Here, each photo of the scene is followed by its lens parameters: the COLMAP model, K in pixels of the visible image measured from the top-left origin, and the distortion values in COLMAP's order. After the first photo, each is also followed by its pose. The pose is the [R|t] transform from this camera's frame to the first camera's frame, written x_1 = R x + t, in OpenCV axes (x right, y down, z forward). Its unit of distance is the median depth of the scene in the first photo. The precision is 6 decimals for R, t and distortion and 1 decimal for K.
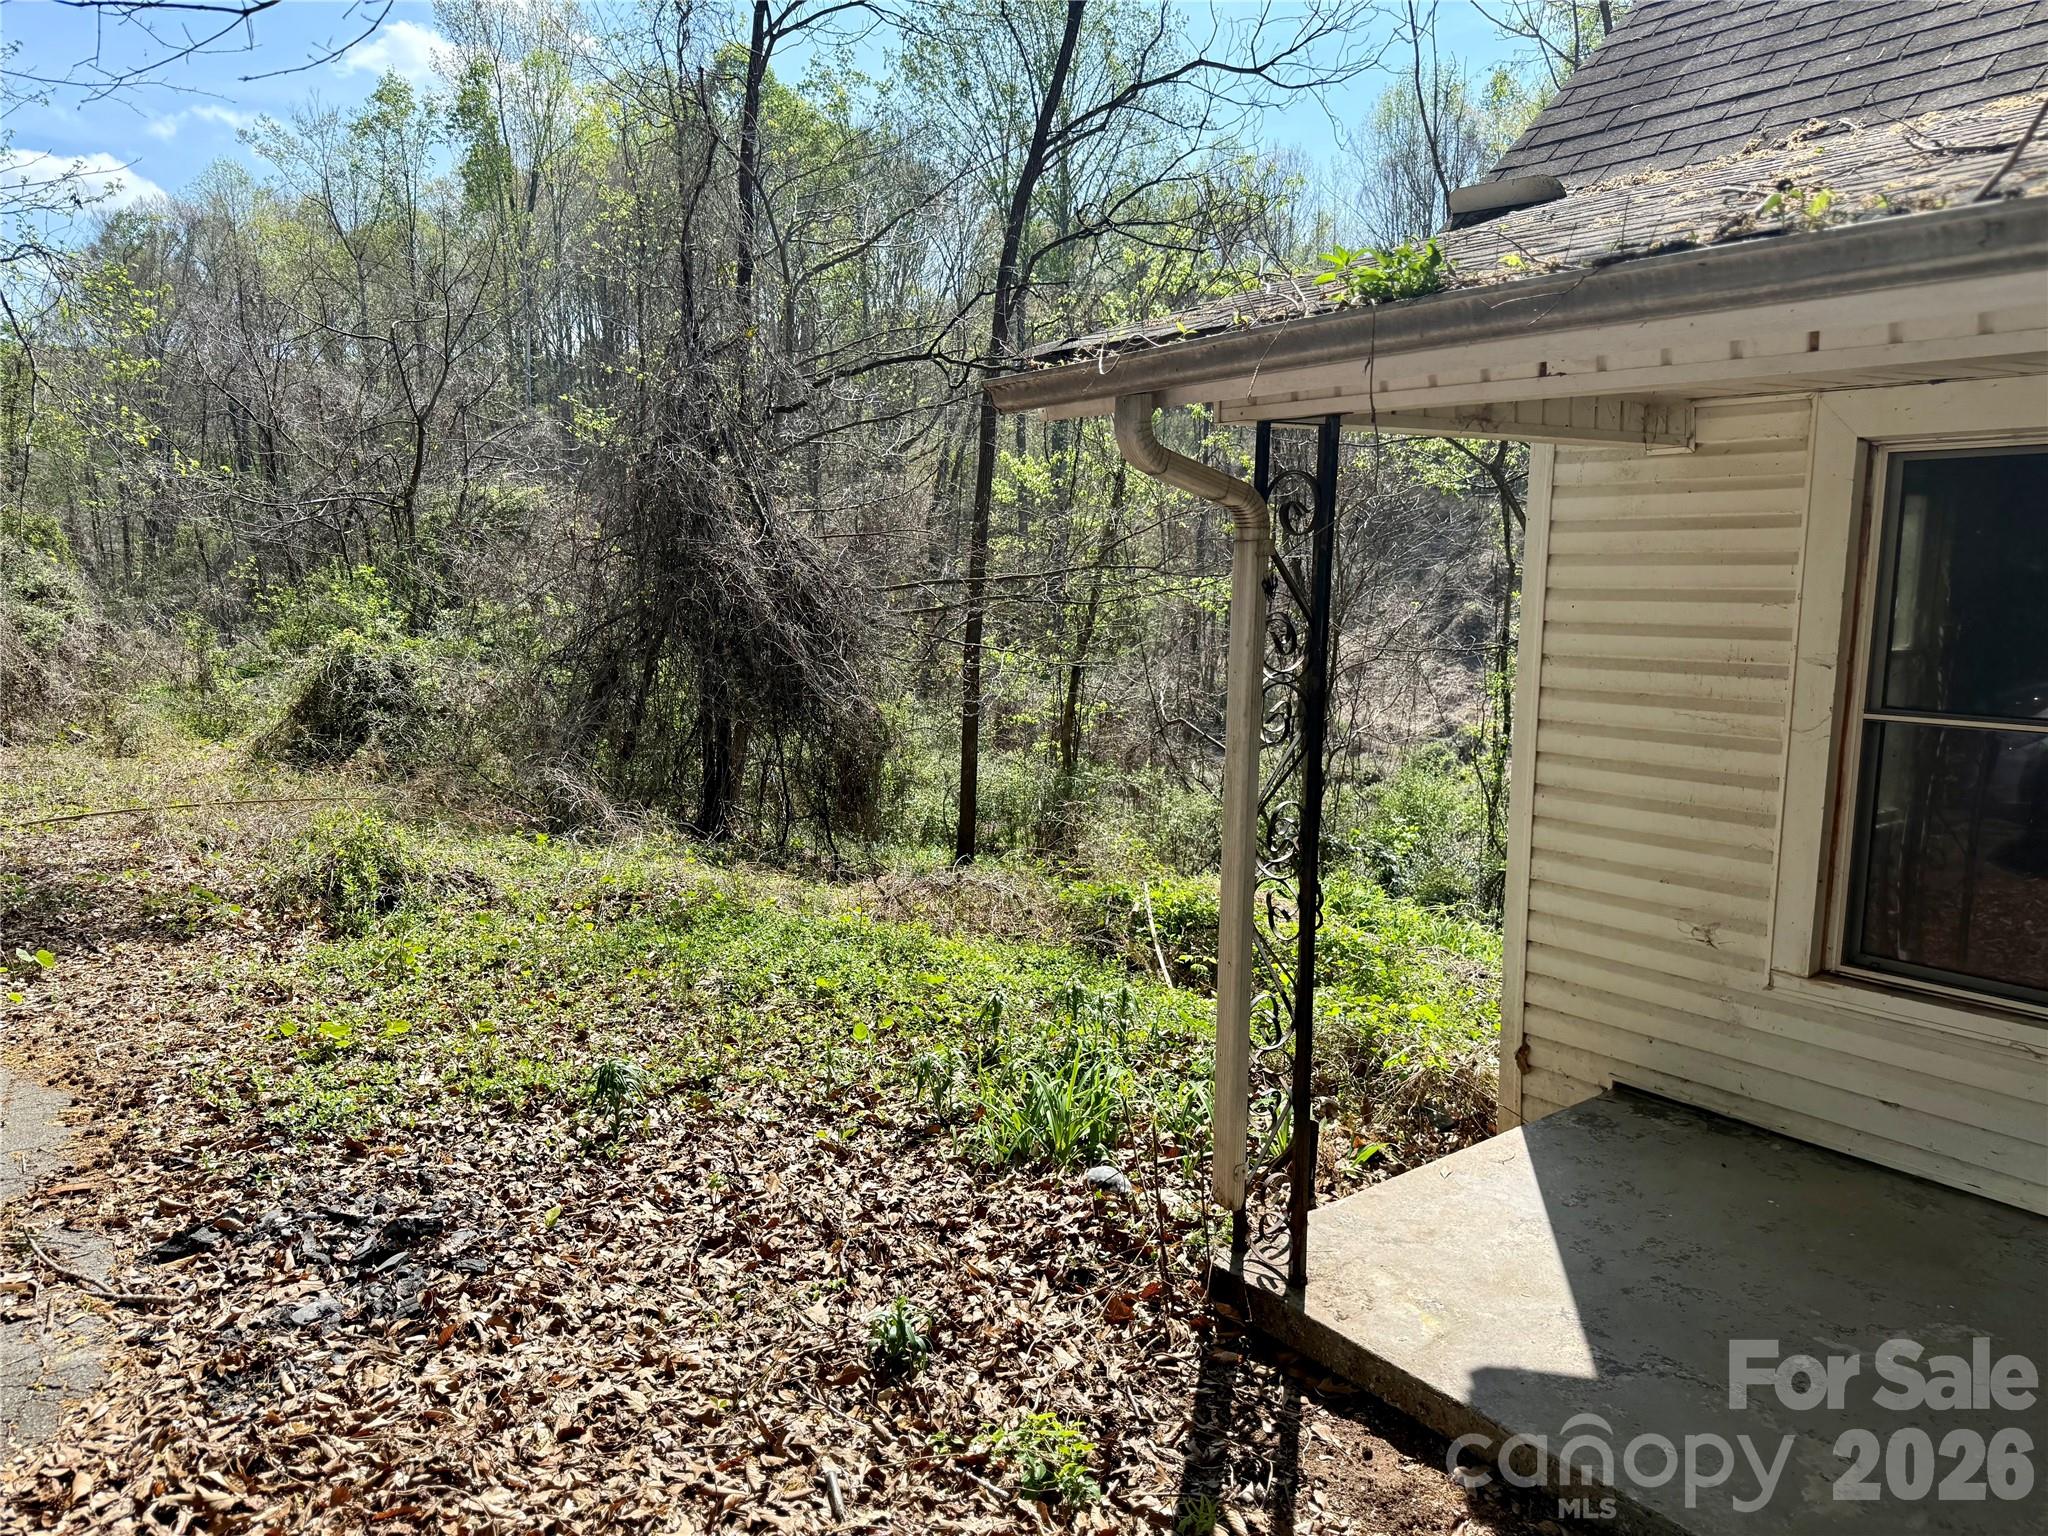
lens RADIAL K [[1447.2, 0, 1018.4], [0, 1447.2, 765.7], [0, 0, 1]] dist [0.126621, -0.176561]
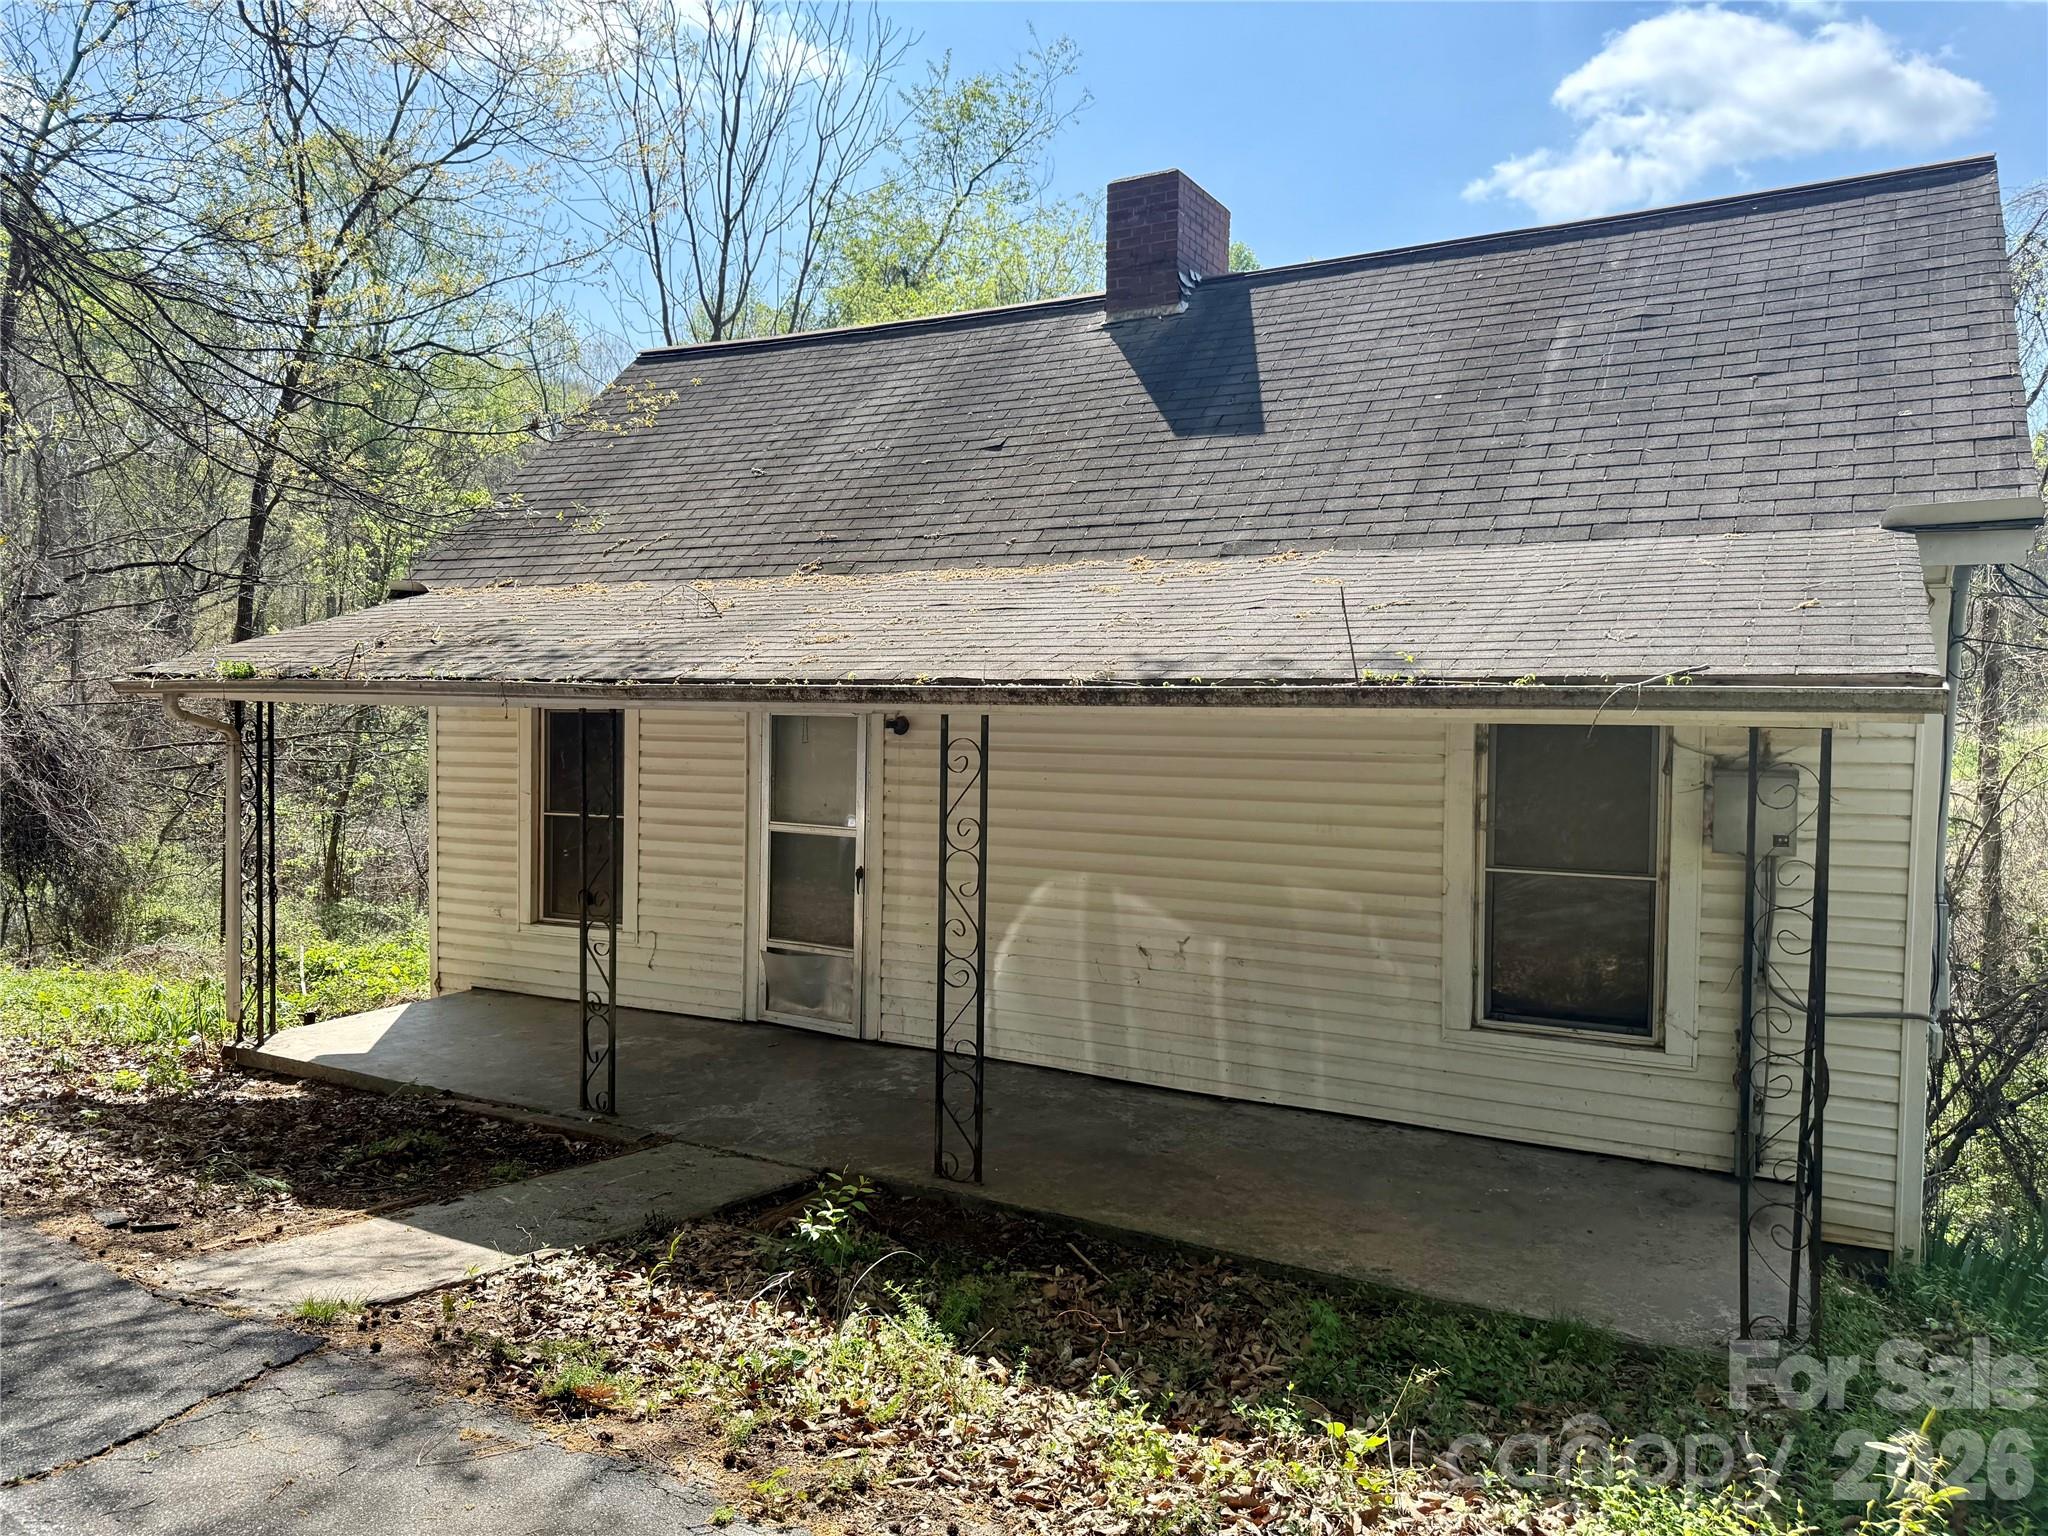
lens RADIAL K [[1447.2, 0, 1018.4], [0, 1447.2, 765.7], [0, 0, 1]] dist [0.126621, -0.176561]
pose [[0.911924, -0.006215, 0.410311, 0.081584], [0.048940, 0.994396, -0.093707, 0.043171], [-0.407429, 0.105534, 0.907118, -0.432575]]
